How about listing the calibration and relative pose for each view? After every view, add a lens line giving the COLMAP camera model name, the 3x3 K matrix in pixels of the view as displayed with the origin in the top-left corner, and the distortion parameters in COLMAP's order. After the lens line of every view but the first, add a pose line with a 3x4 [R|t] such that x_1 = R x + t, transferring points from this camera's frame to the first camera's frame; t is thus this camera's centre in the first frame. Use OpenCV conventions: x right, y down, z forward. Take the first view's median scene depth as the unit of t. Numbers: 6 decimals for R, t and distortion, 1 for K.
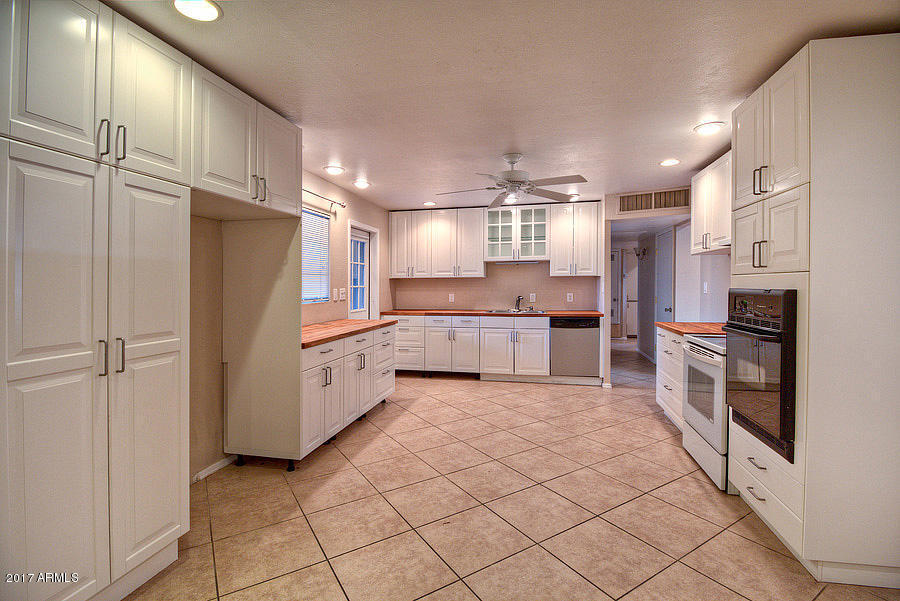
lens RADIAL K [[412.7, 0, 449.5], [0, 412.7, 289.7], [0, 0, 1]] dist [-0.000786, -0.000601]
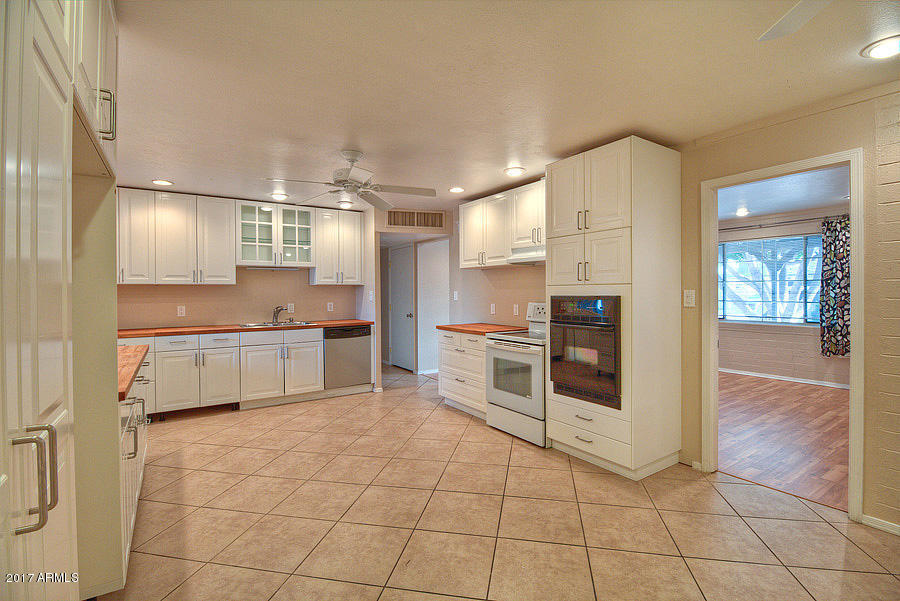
lens RADIAL K [[417.1, 0, 450.0], [0, 417.1, 300.5], [0, 0, 1]] dist [0.001979, -0.000095]
pose [[0.693161, -0.012968, 0.720666, -0.248606], [0.010913, 0.999912, 0.007497, -0.000239], [-0.720700, 0.002668, 0.693242, 0.134870]]
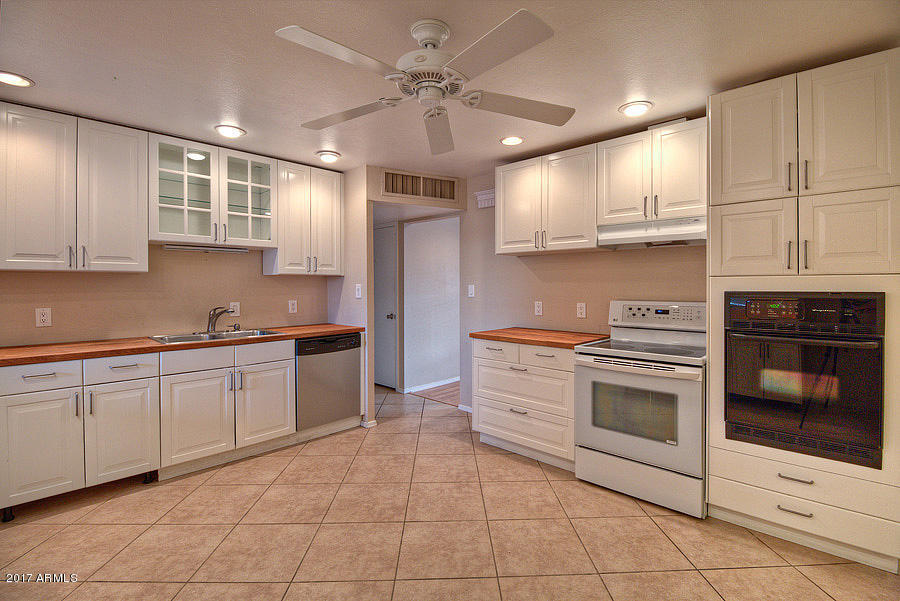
lens RADIAL K [[419.8, 0, 456.7], [0, 419.8, 292.1], [0, 0, 1]] dist [0.000669, -0.010917]
pose [[0.508078, -0.007998, 0.861274, -0.184114], [0.010166, 0.999943, 0.003288, -0.004713], [-0.861251, 0.007085, 0.508130, 0.479067]]
